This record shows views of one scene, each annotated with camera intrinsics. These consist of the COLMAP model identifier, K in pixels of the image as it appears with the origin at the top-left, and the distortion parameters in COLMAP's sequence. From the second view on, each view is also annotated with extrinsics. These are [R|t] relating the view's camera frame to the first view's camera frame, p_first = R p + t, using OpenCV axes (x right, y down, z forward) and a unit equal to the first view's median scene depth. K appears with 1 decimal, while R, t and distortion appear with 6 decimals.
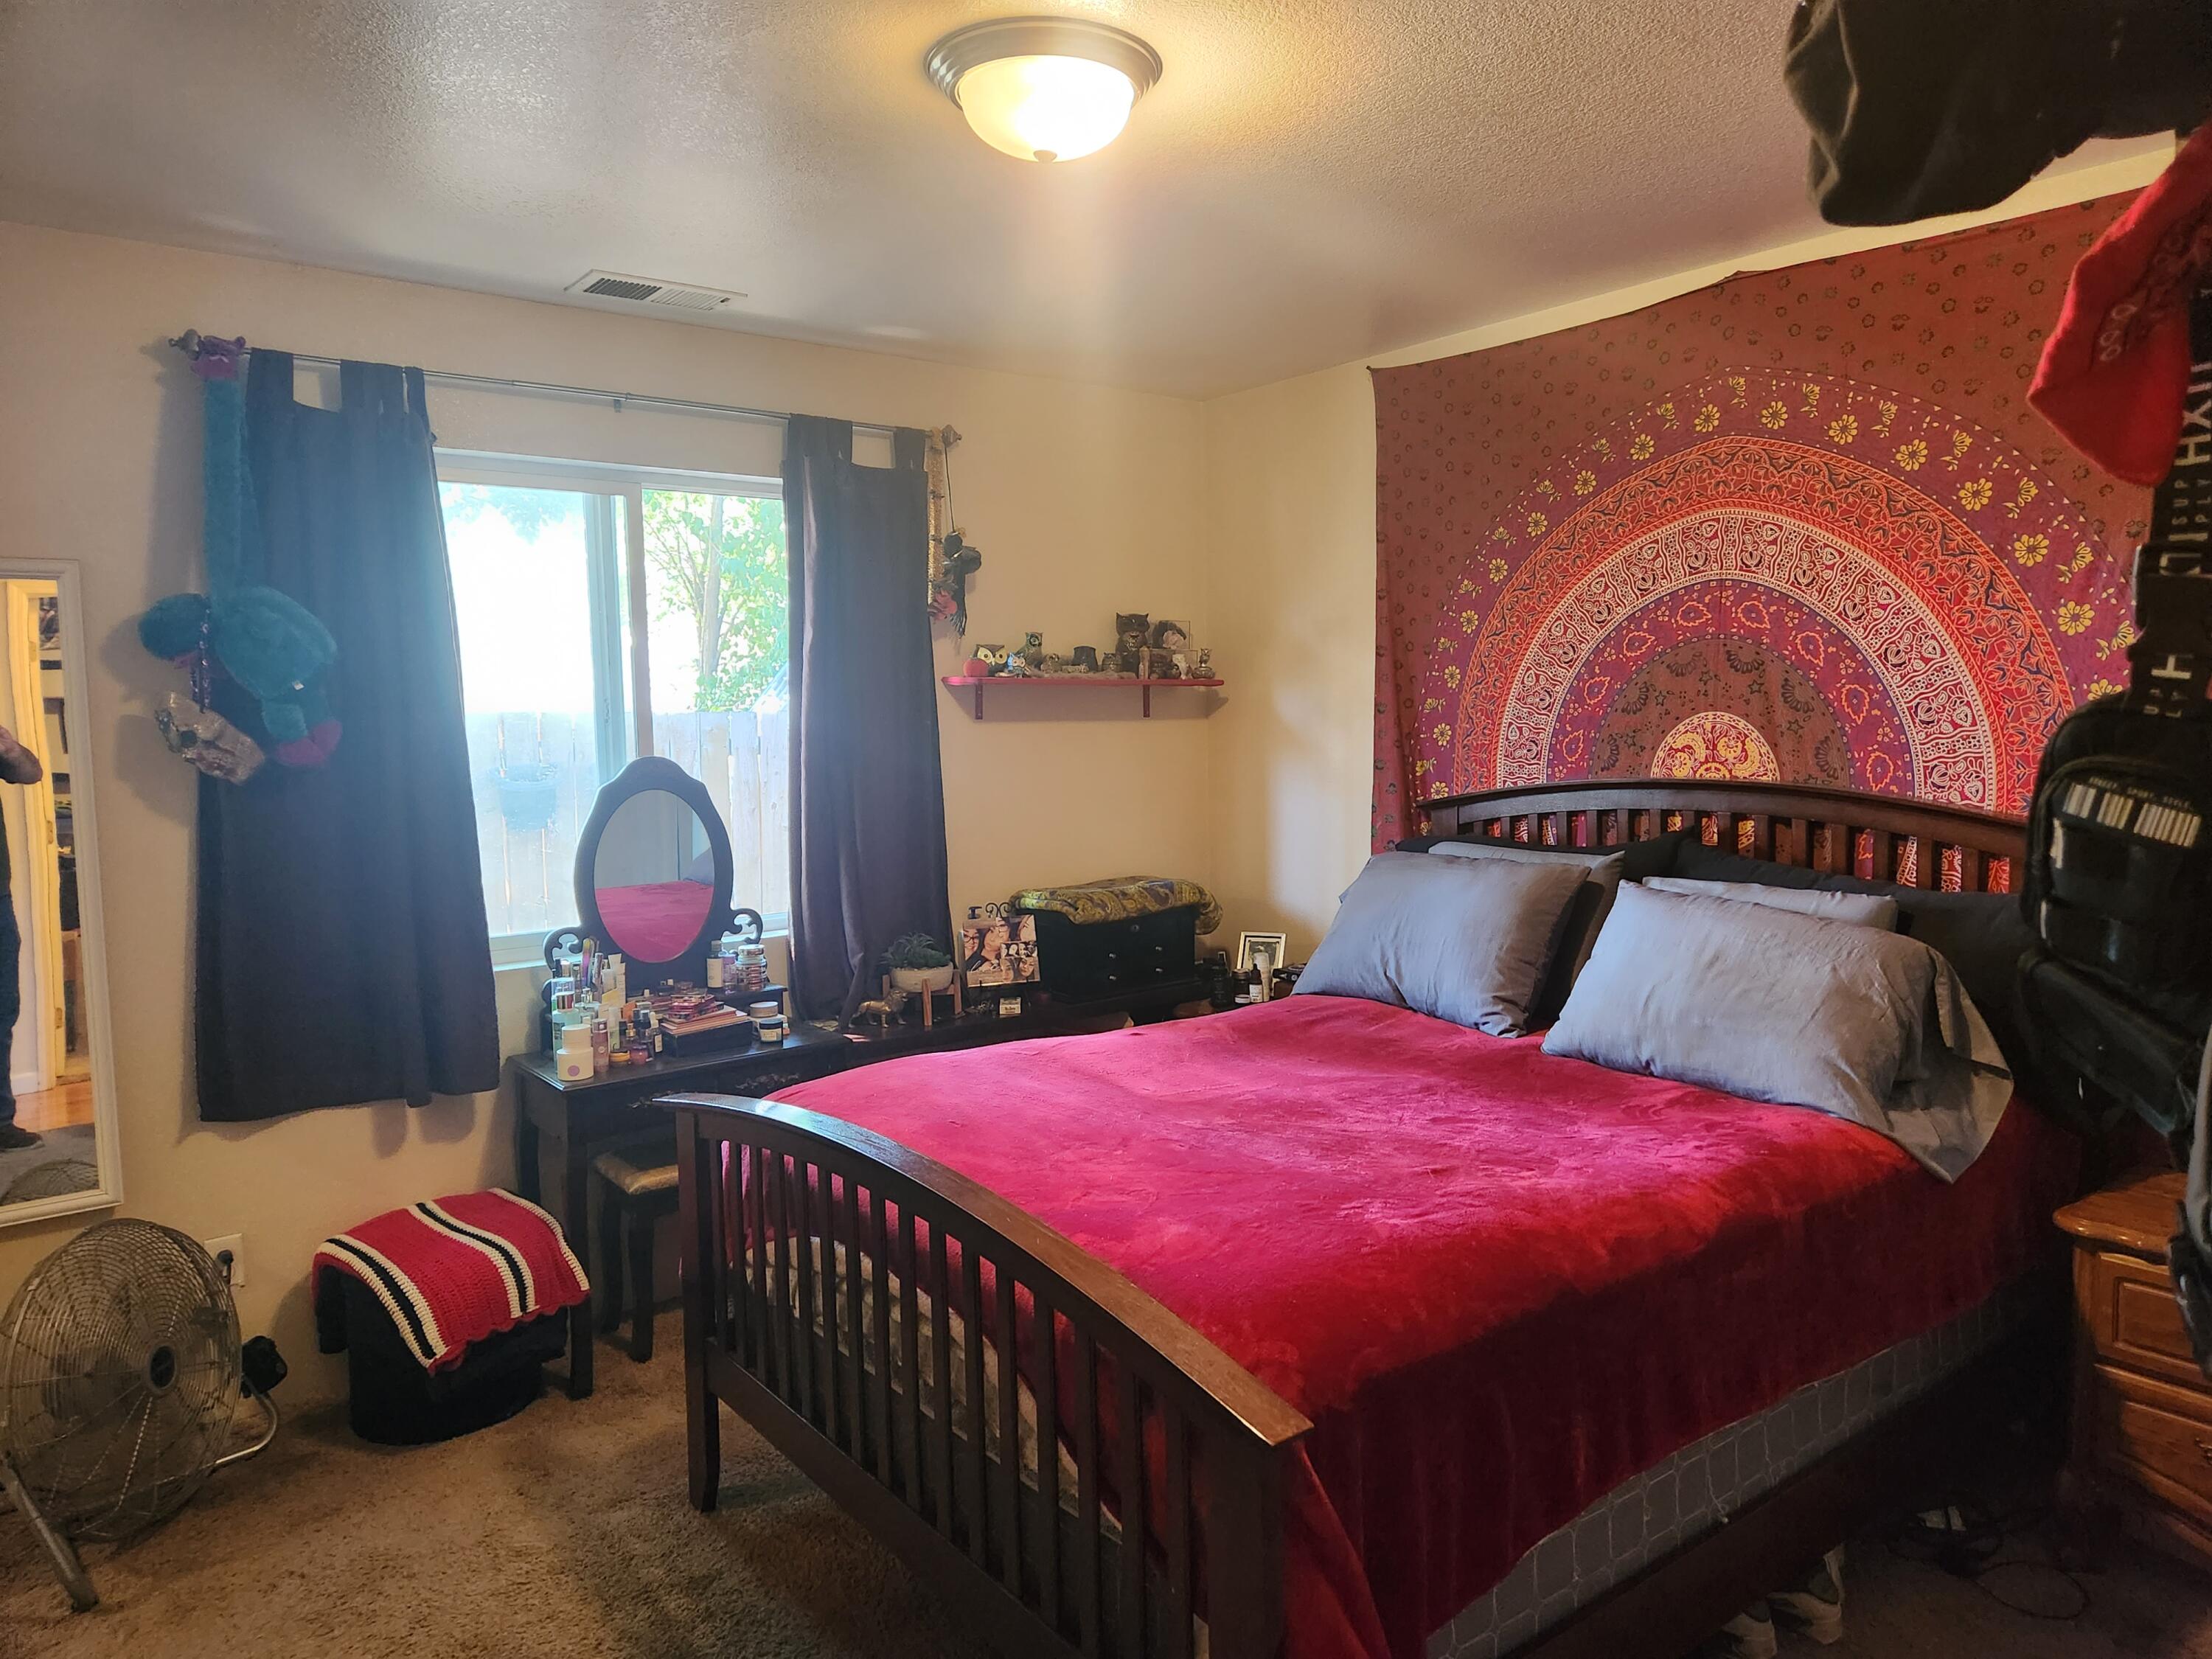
lens RADIAL K [[1490.1, 0, 1108.1], [0, 1490.1, 820.6], [0, 0, 1]] dist [0.067548, -0.056556]
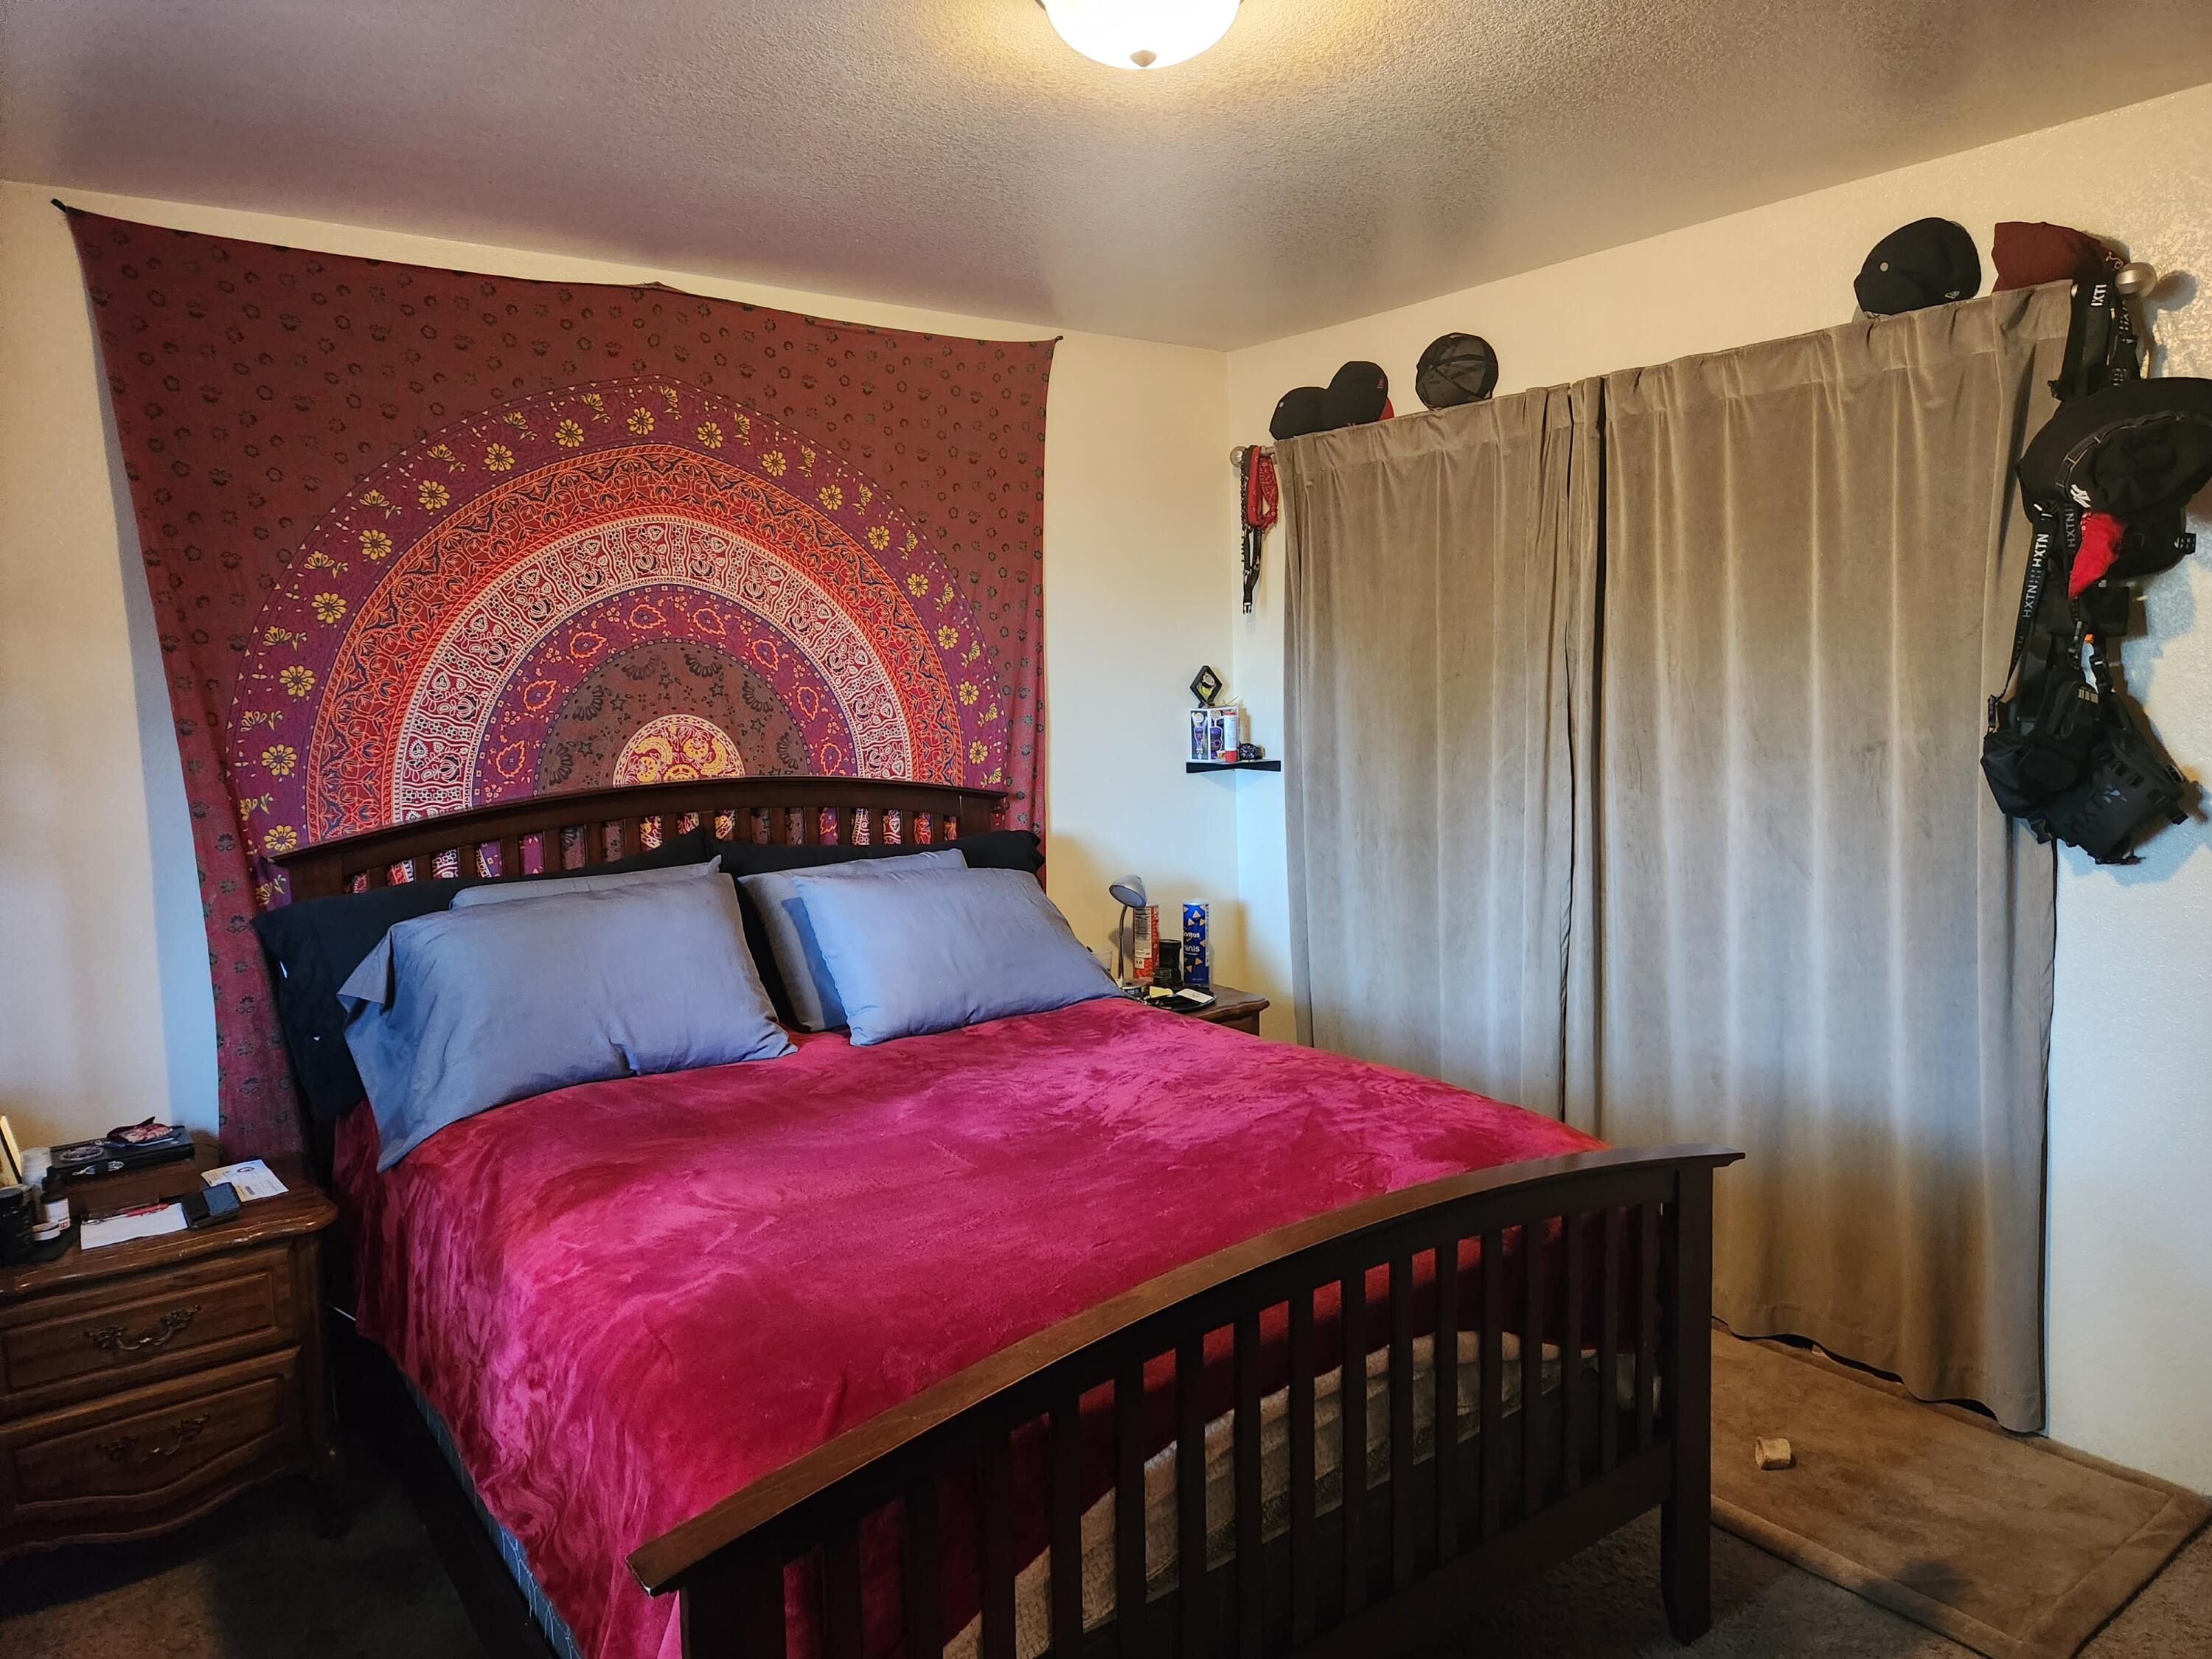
lens RADIAL K [[1490.1, 0, 1108.5], [0, 1490.1, 833.4], [0, 0, 1]] dist [0.067548, -0.056556]
pose [[-0.006735, -0.093751, 0.995573, -0.616153], [0.111002, 0.989372, 0.093918, -0.055556], [-0.993797, 0.111143, 0.003743, 0.714402]]
